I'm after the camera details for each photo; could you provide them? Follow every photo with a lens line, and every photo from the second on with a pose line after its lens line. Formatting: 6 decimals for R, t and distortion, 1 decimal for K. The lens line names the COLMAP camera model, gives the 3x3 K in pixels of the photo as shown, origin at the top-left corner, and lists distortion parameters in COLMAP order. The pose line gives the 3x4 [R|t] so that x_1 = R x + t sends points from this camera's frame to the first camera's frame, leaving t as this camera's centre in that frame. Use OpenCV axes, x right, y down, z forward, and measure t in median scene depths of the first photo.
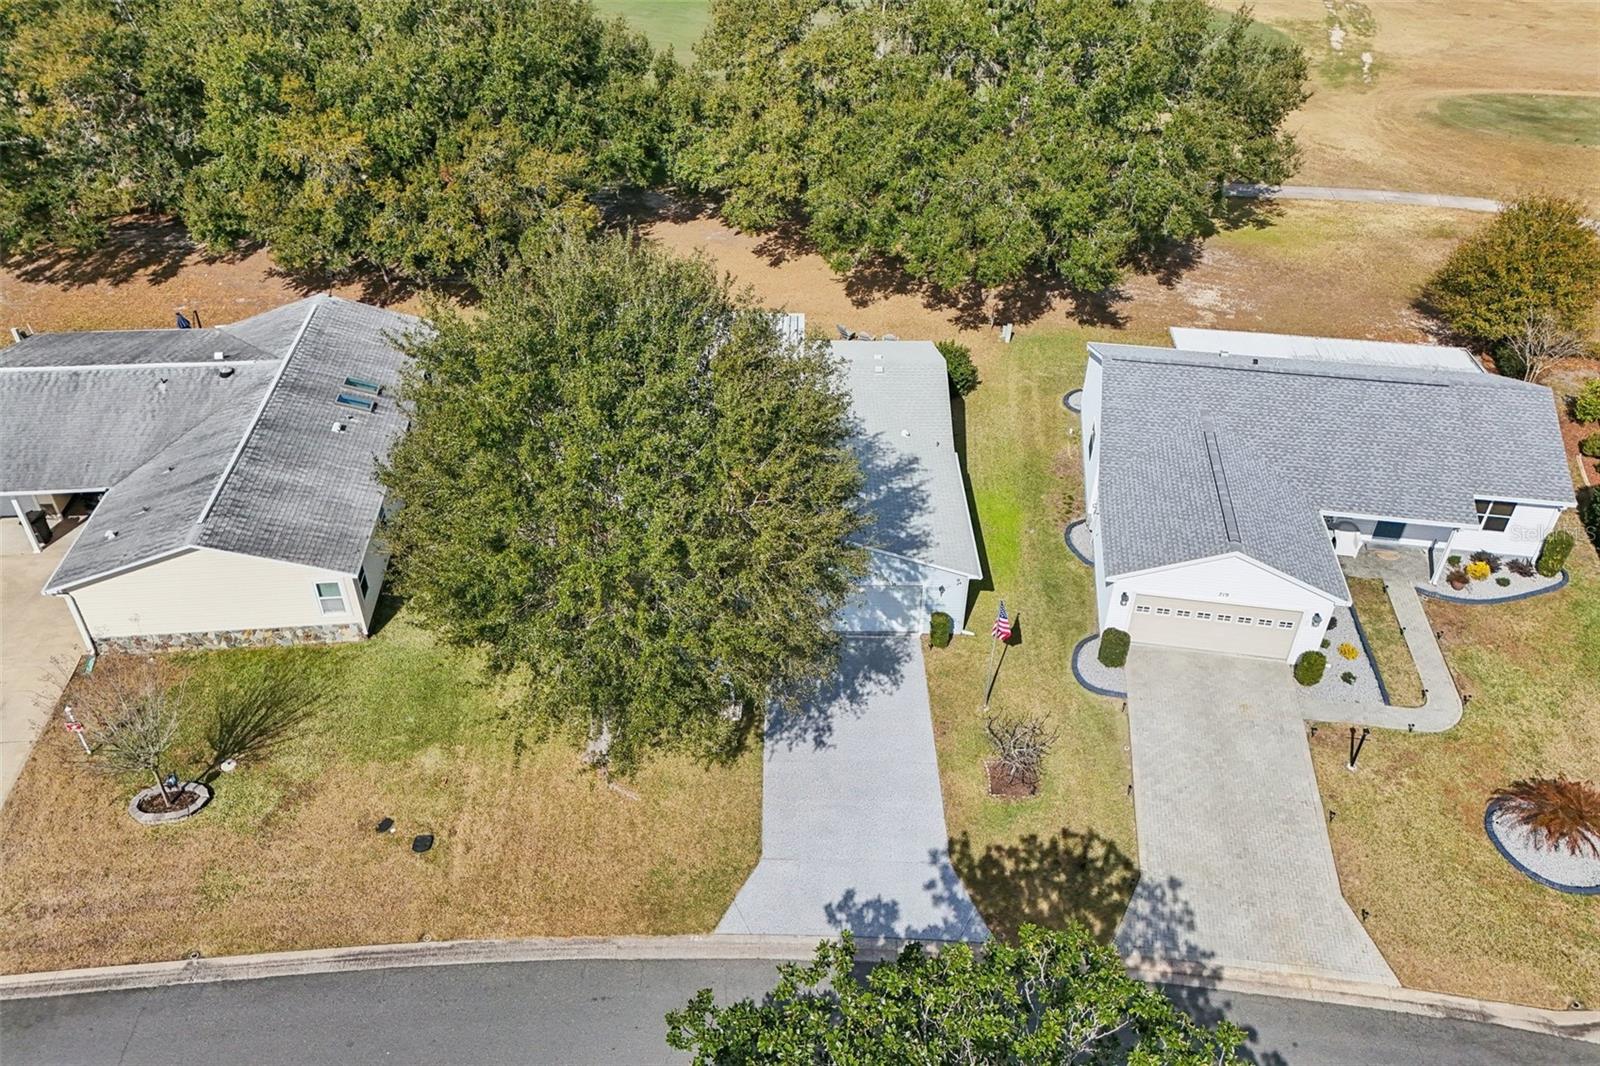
lens RADIAL K [[1177.8, 0, 800.0], [0, 1177.8, 533.0], [0, 0, 1]] dist [0.076665, -0.072932]
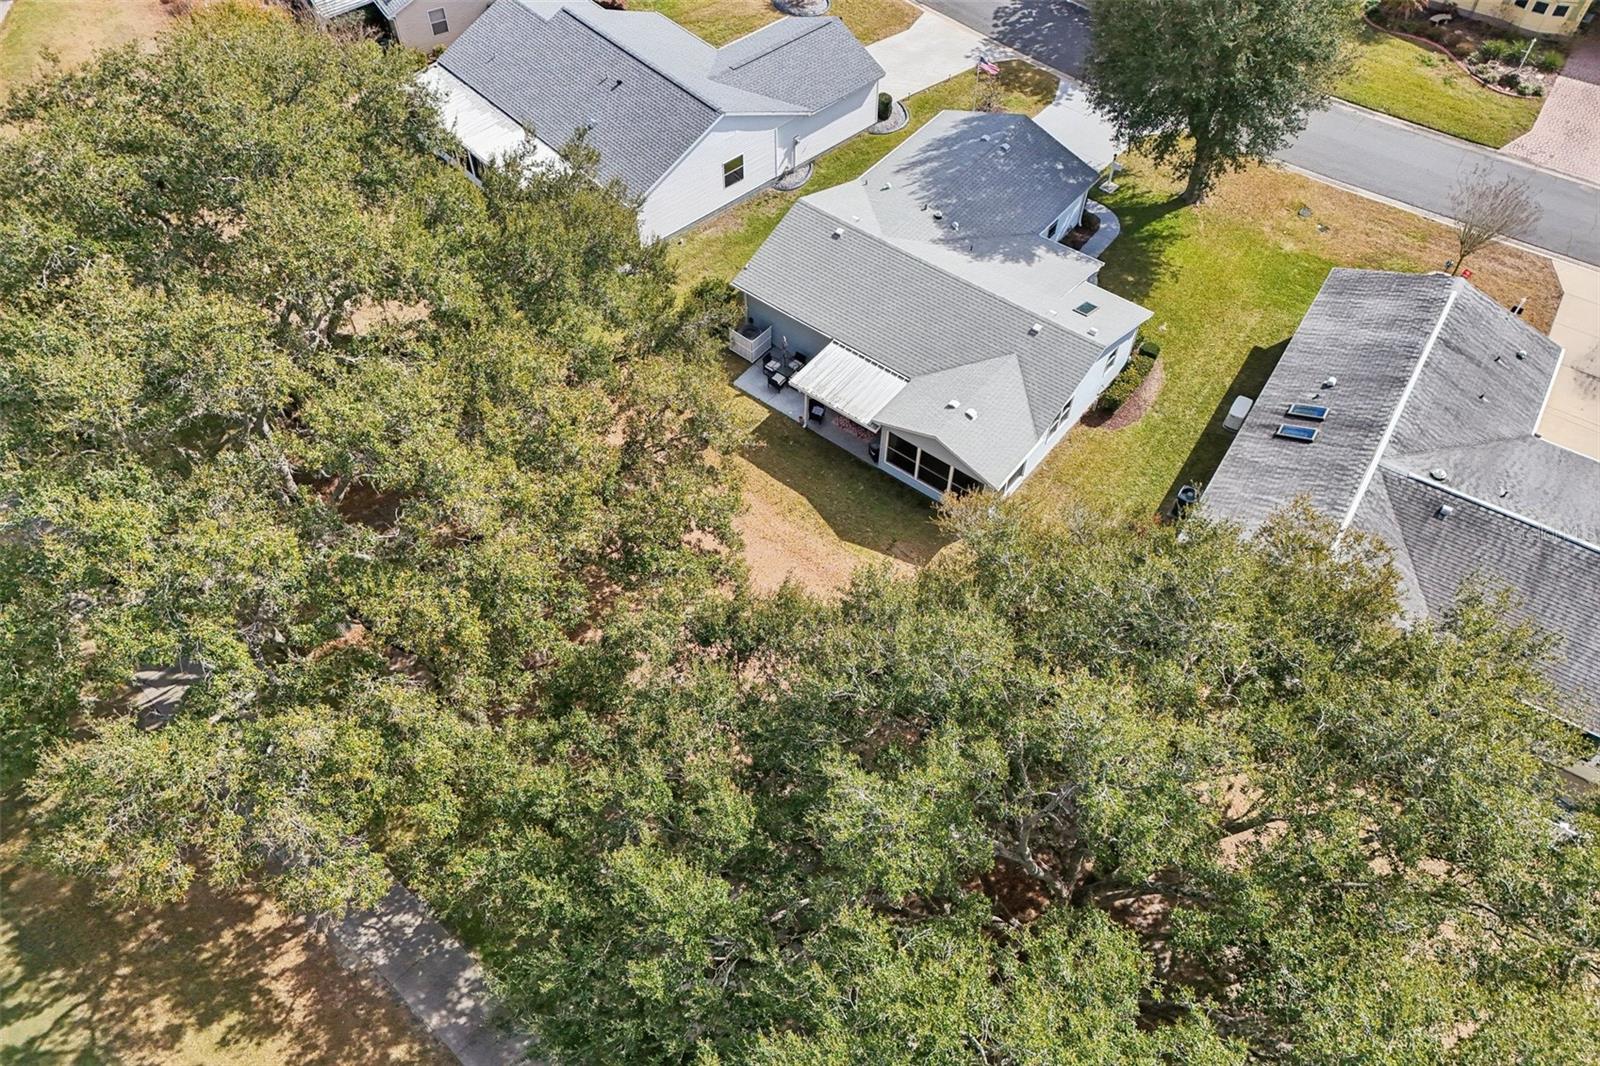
lens RADIAL K [[1170.4, 0, 794.2], [0, 1170.4, 533.5], [0, 0, 1]] dist [0.091199, -0.092148]
pose [[-0.782747, -0.495687, 0.376299, -0.576299], [0.363833, 0.126075, 0.922893, -1.457131], [-0.504908, 0.859302, 0.081662, 1.519967]]
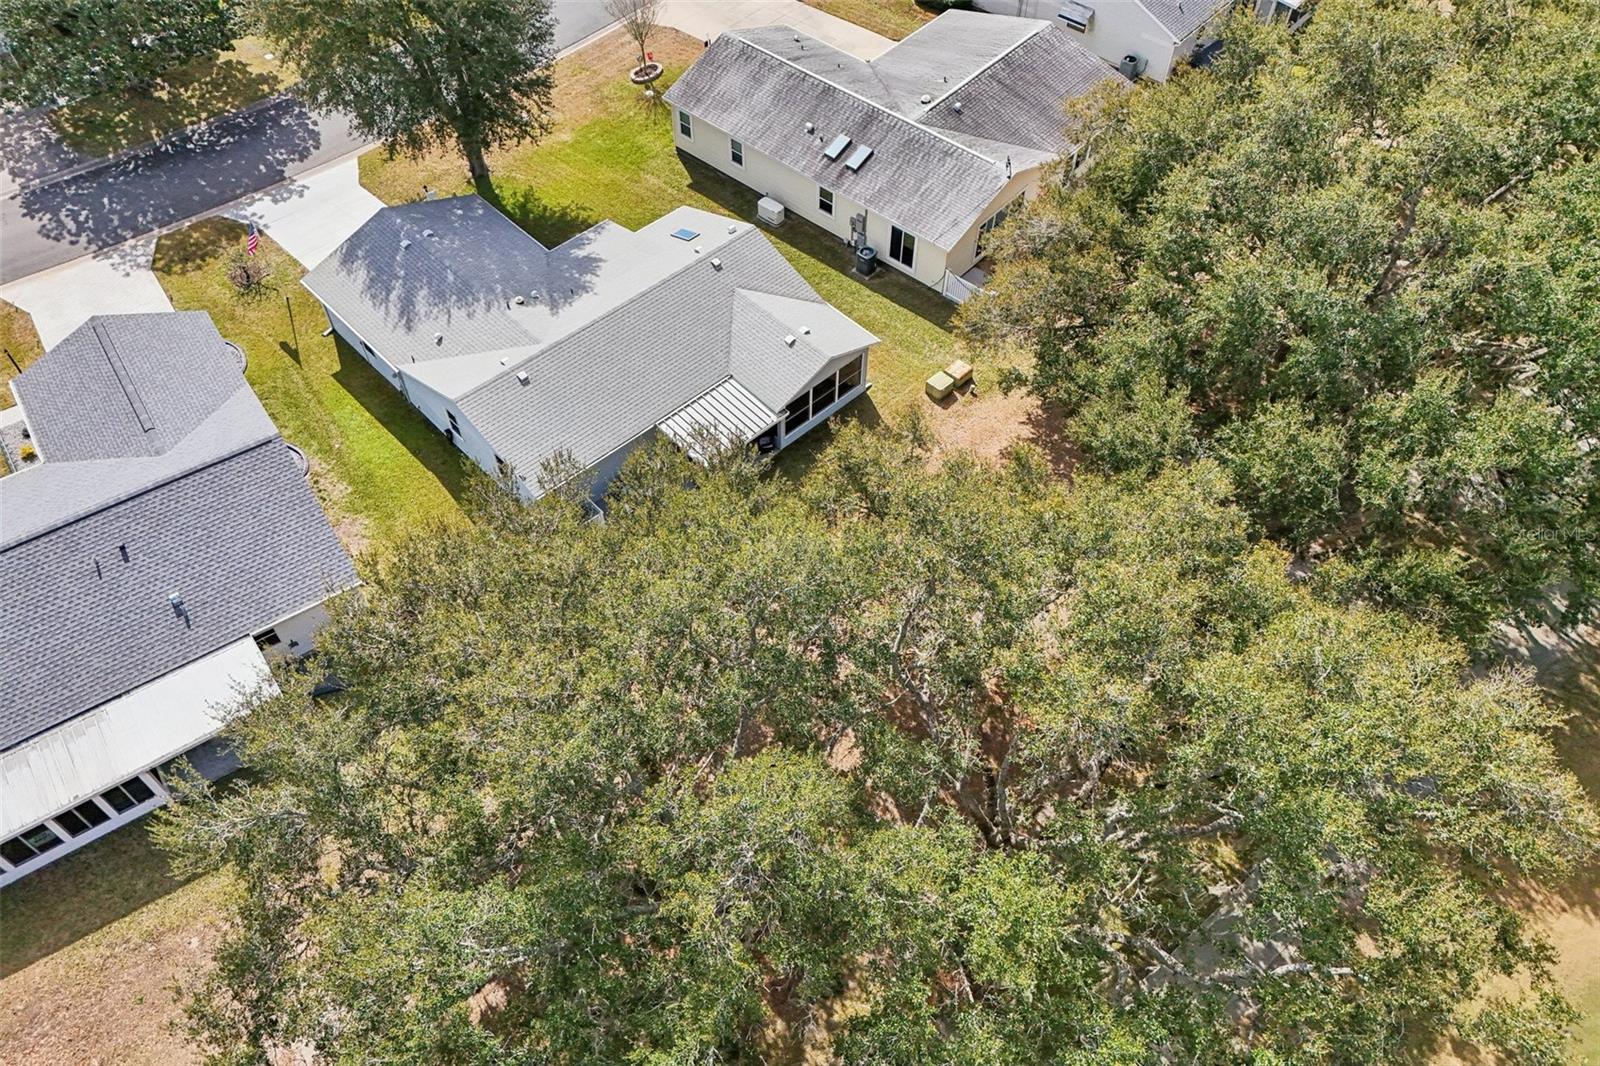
lens RADIAL K [[1177.8, 0, 800.0], [0, 1177.8, 533.0], [0, 0, 1]] dist [0.076665, -0.072932]
pose [[-0.724968, 0.534840, -0.434014, 0.496706], [-0.423794, 0.150363, 0.893191, -1.405262], [0.542974, 0.831467, 0.117654, 1.448719]]
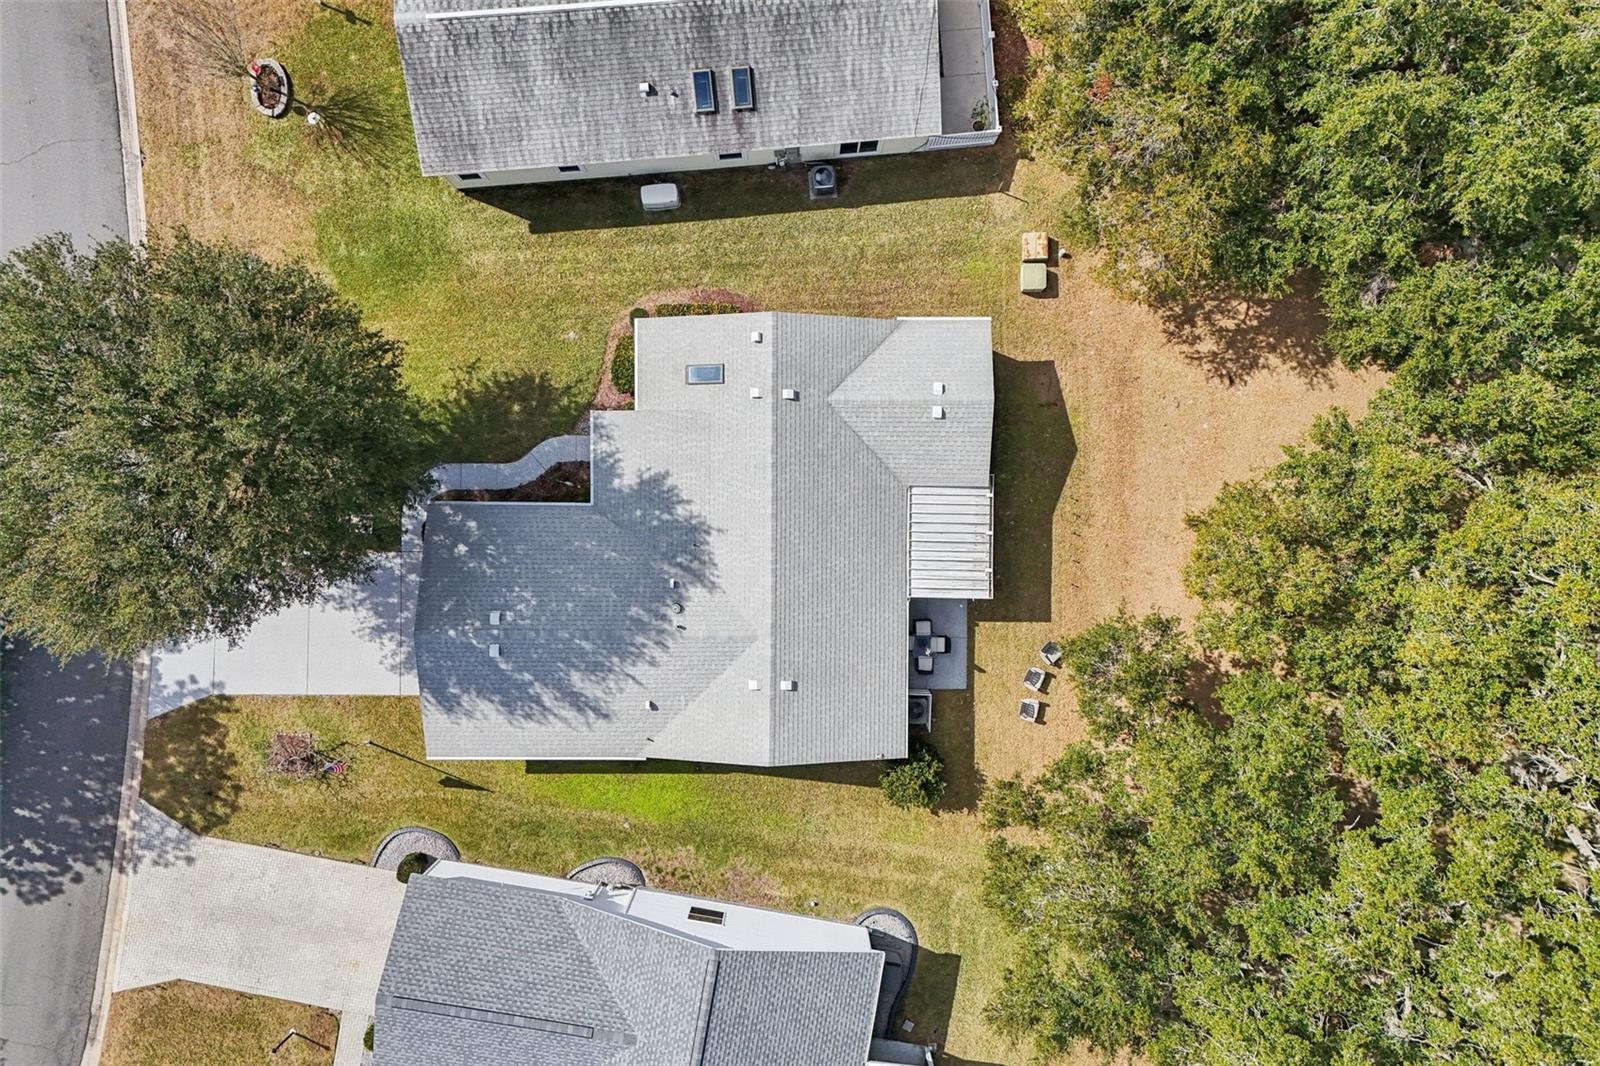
lens RADIAL K [[1170.4, 0, 794.2], [0, 1170.4, 533.5], [0, 0, 1]] dist [0.091199, -0.092148]
pose [[-0.012457, 0.999920, 0.002210, -0.060317], [-0.598657, -0.009229, 0.800952, -1.068438], [0.800908, 0.008655, 0.598724, 0.656930]]
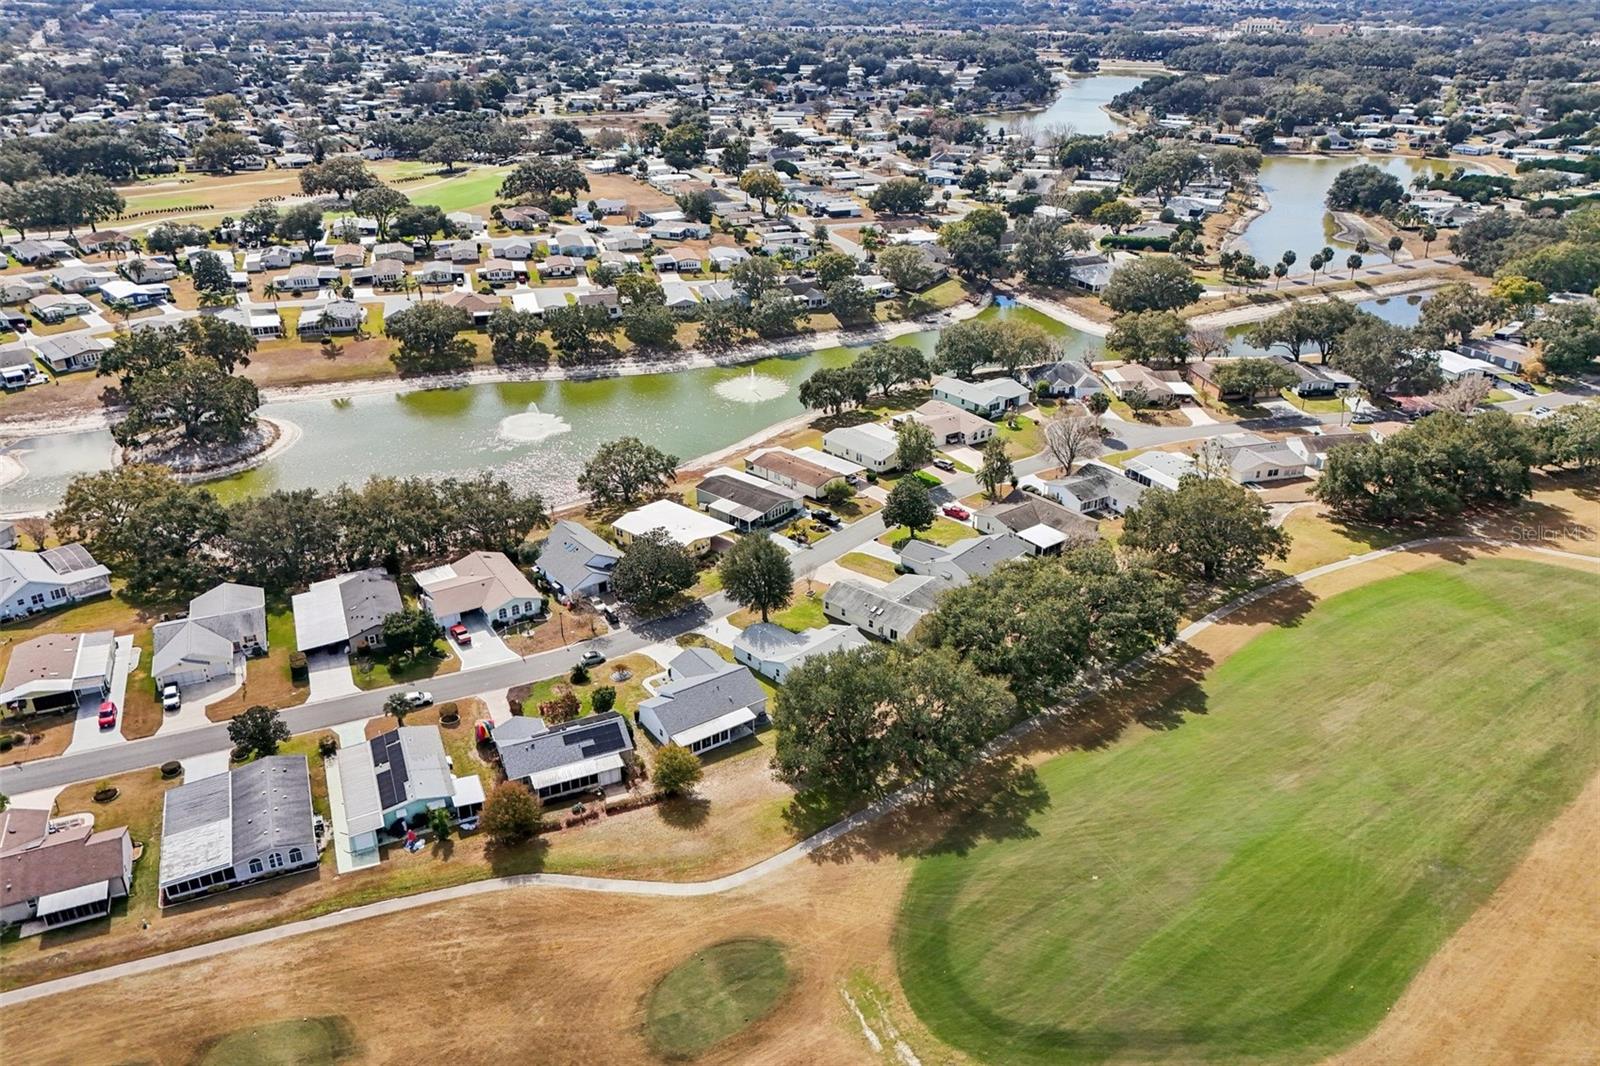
lens RADIAL K [[1177.8, 0, 800.0], [0, 1177.8, 533.0], [0, 0, 1]] dist [0.076665, -0.072932]
pose [[-0.723829, 0.295642, -0.623432, 2.937980], [-0.415990, 0.533880, 0.736155, -4.041935], [0.550476, 0.792192, -0.263454, 2.171492]]
